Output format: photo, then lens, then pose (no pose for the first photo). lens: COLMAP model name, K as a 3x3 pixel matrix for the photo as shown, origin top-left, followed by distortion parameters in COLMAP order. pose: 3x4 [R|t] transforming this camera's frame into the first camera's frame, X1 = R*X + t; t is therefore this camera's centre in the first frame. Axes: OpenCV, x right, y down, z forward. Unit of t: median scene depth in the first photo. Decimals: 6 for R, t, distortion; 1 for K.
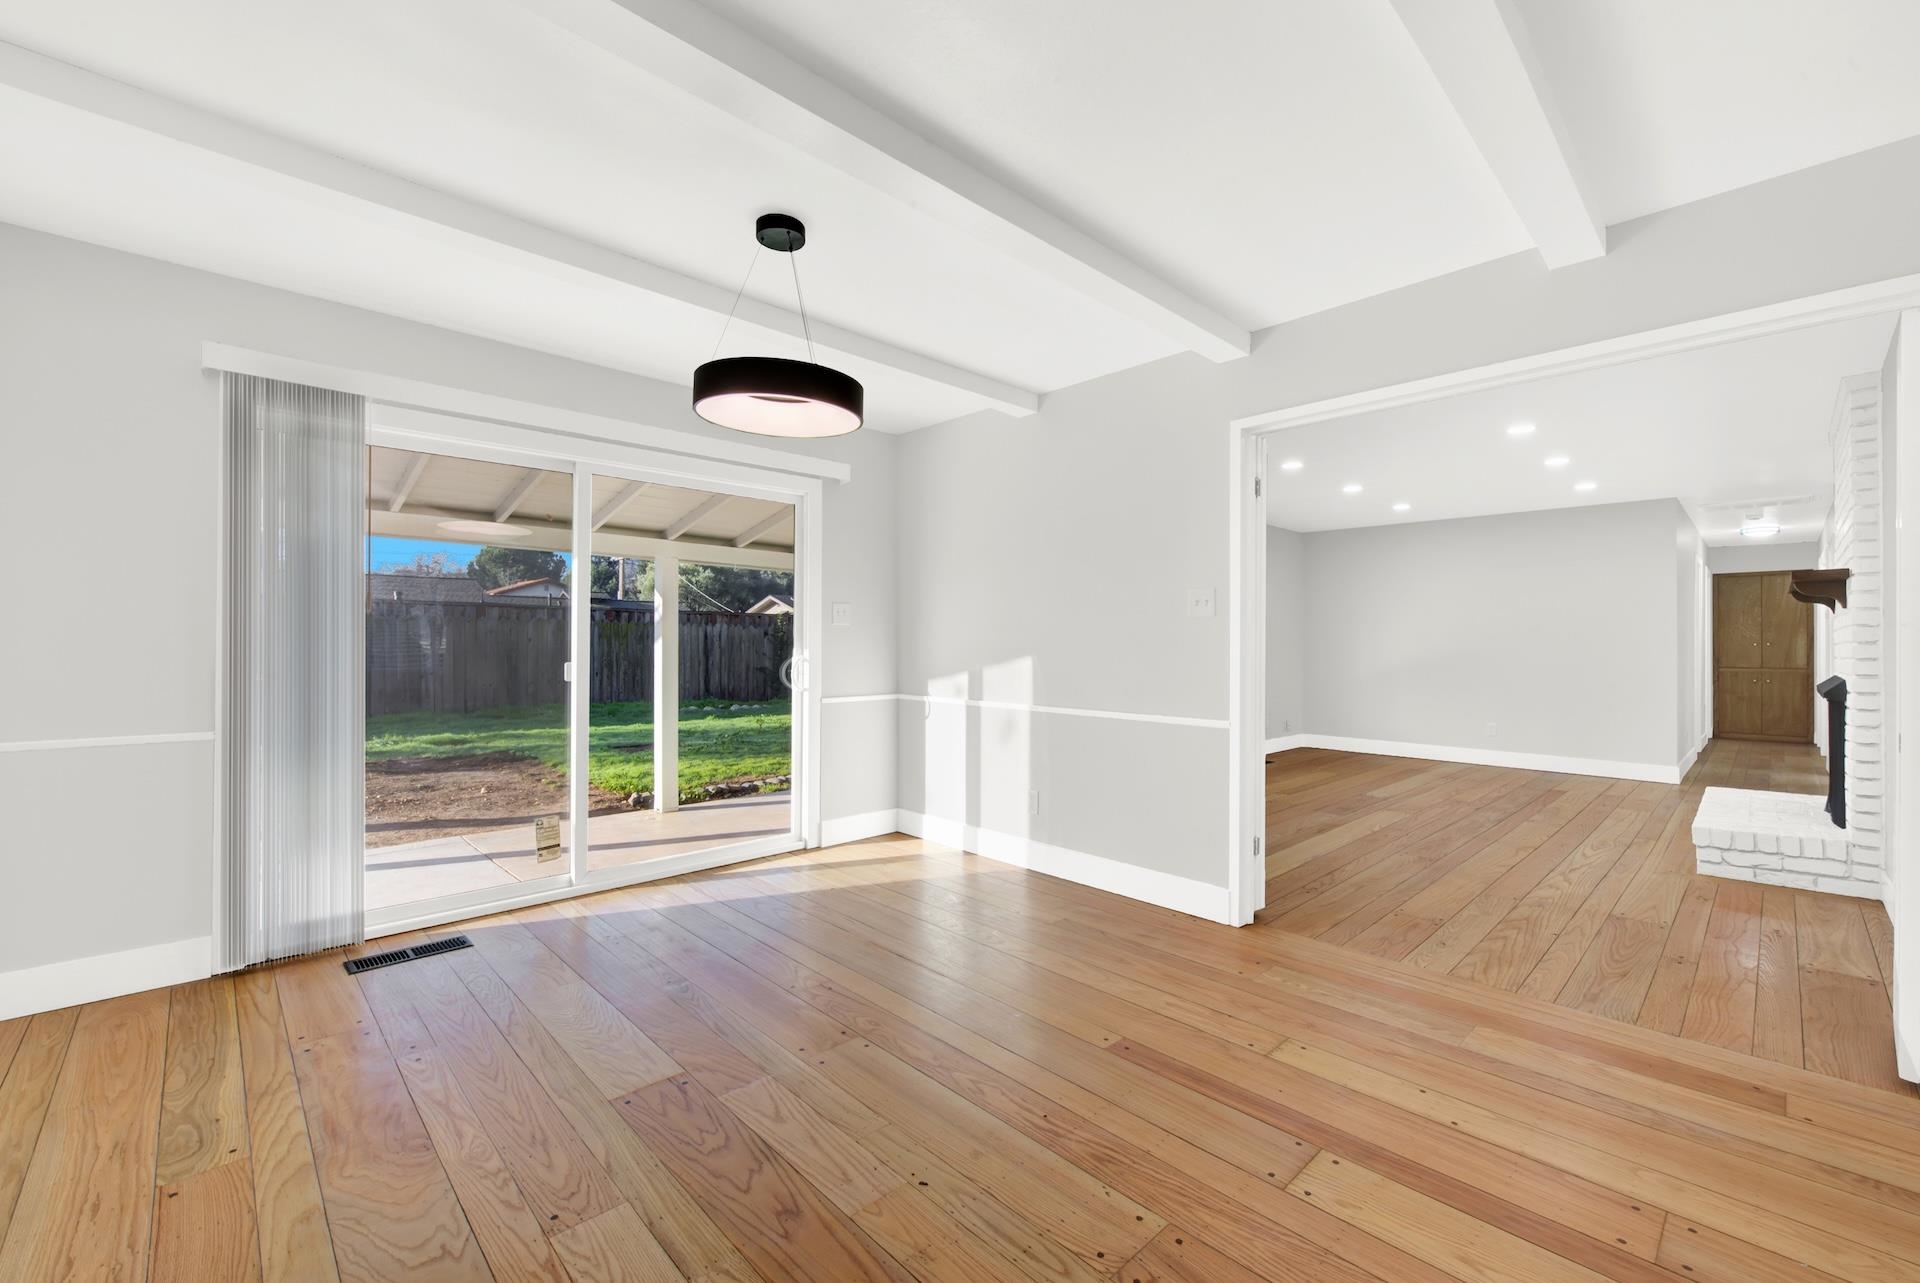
lens RADIAL K [[793.3, 0, 955.3], [0, 793.3, 639.0], [0, 0, 1]] dist [-0.000459, -0.000290]
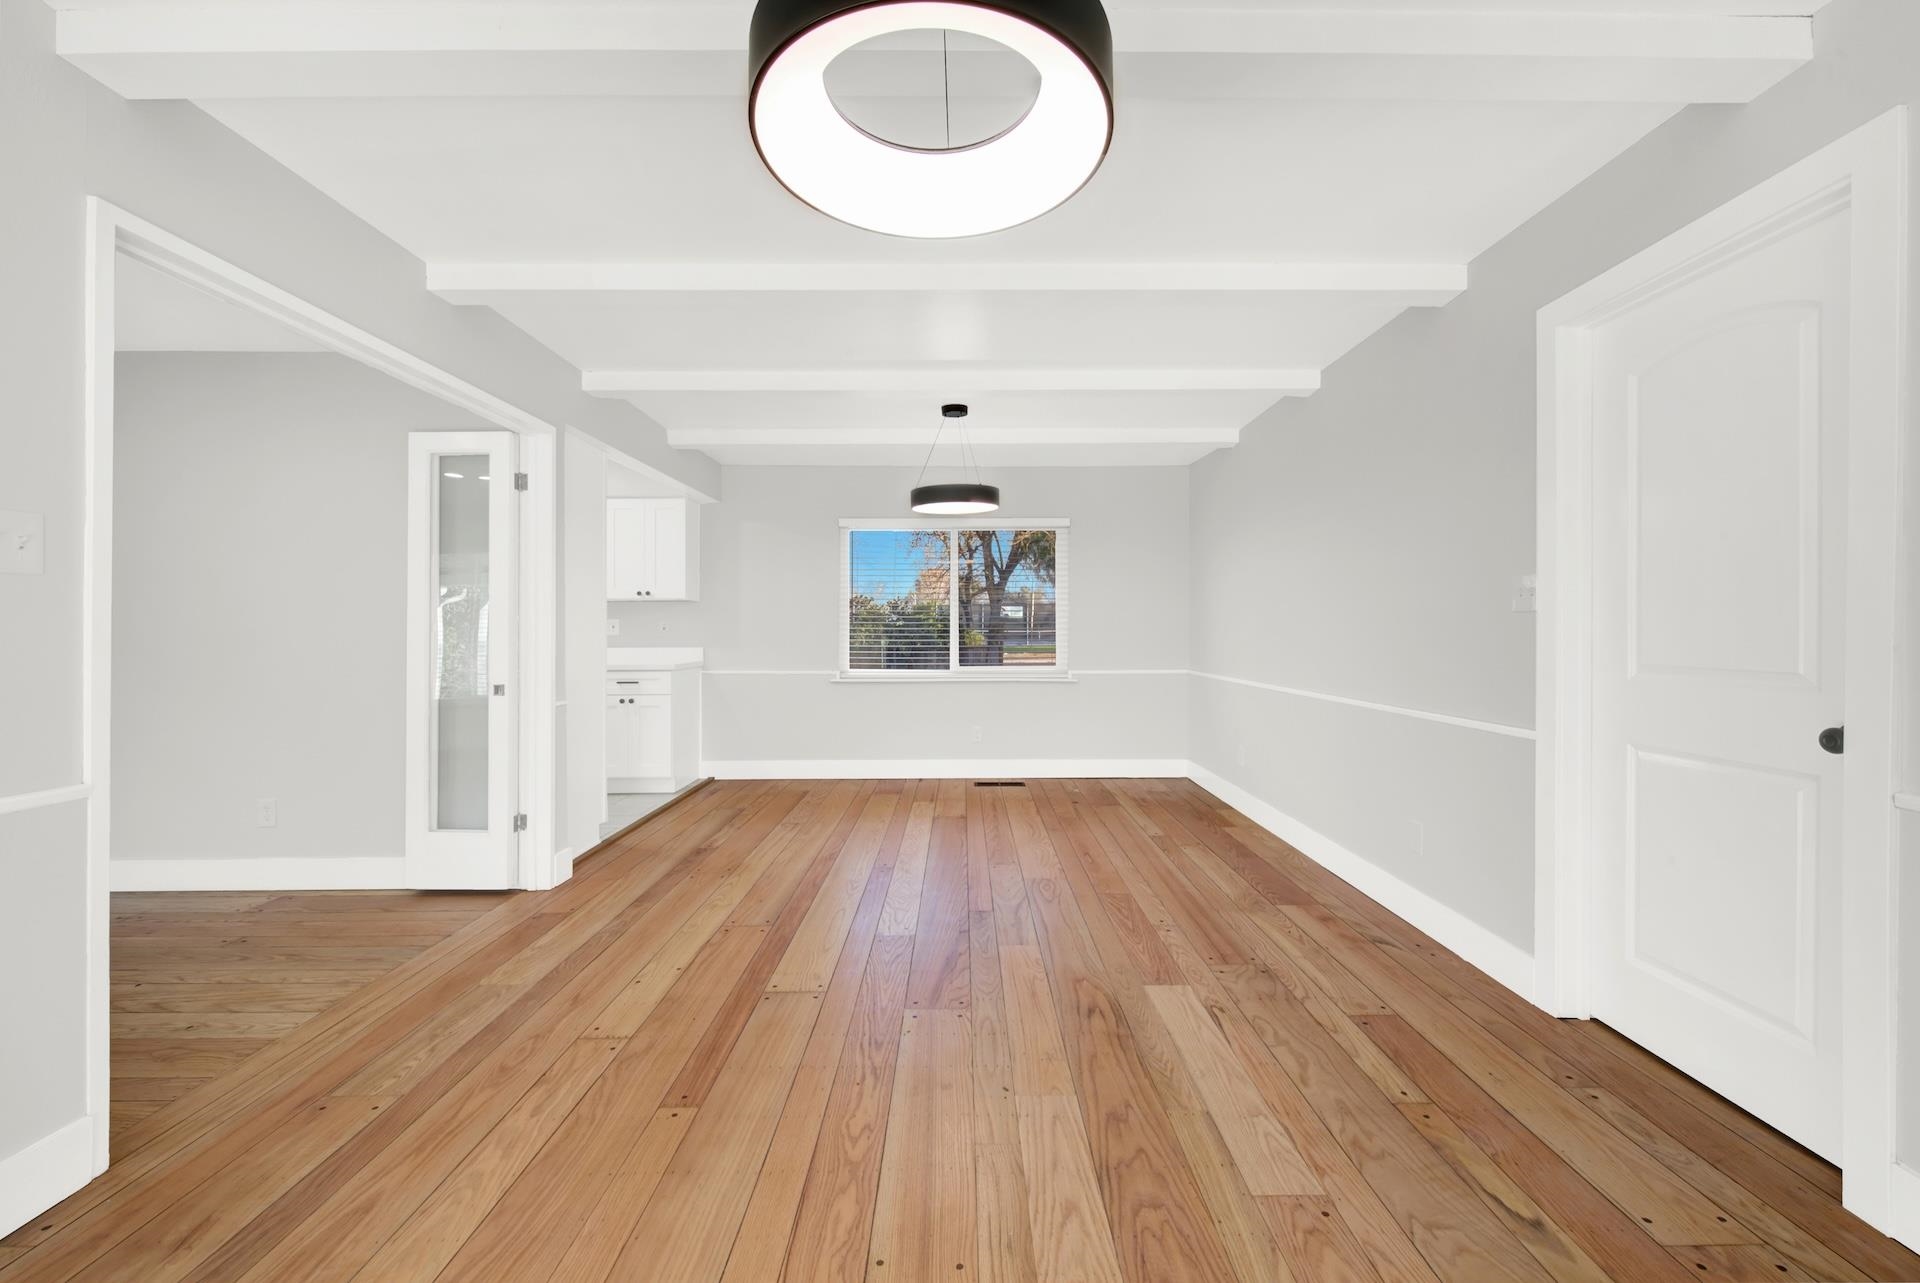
lens RADIAL K [[779.4, 0, 956.4], [0, 779.4, 639.7], [0, 0, 1]] dist [-0.000752, -0.000198]
pose [[-0.722323, -0.008696, 0.691502, -0.472323], [-0.003729, 0.999955, 0.008679, 0.004683], [-0.691546, 0.003690, -0.722323, 1.136425]]
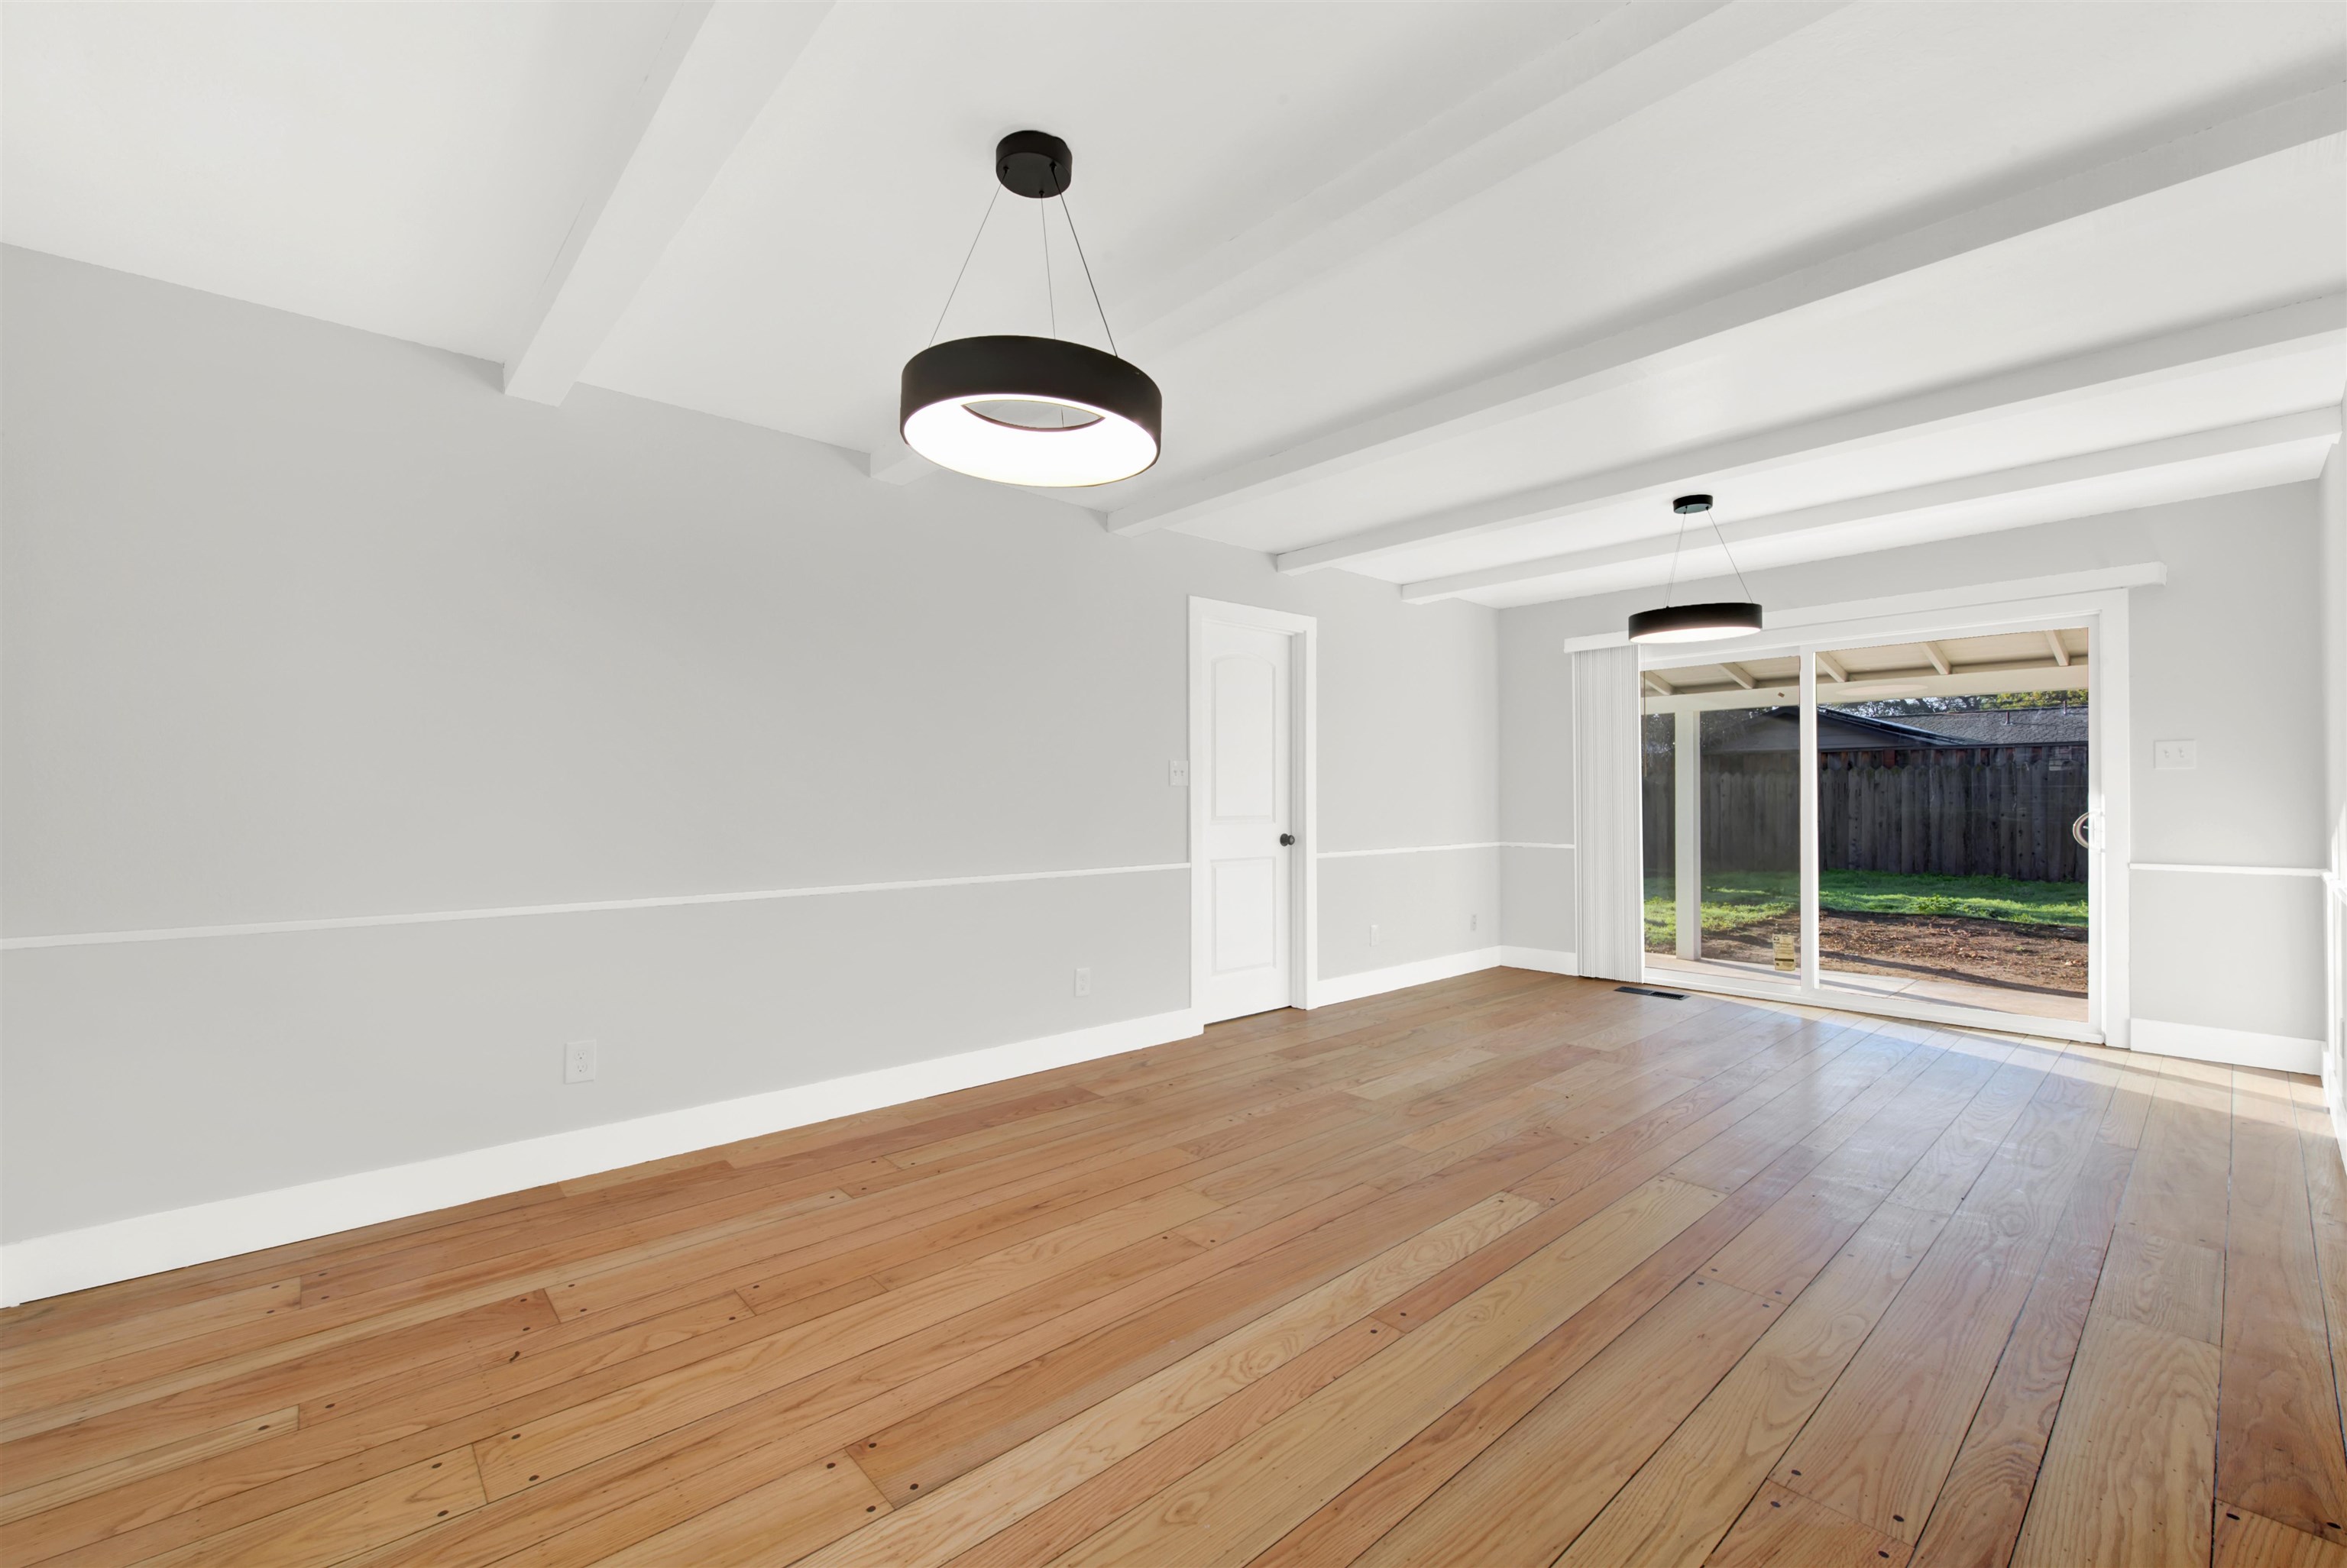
lens RADIAL K [[969.6, 0, 1167.8], [0, 969.6, 780.9], [0, 0, 1]] dist [-0.000459, -0.000290]
pose [[-0.032364, -0.018998, -0.999296, 1.326452], [0.010476, 0.999758, -0.019346, 0.001640], [0.999421, -0.011094, -0.032158, 0.103347]]
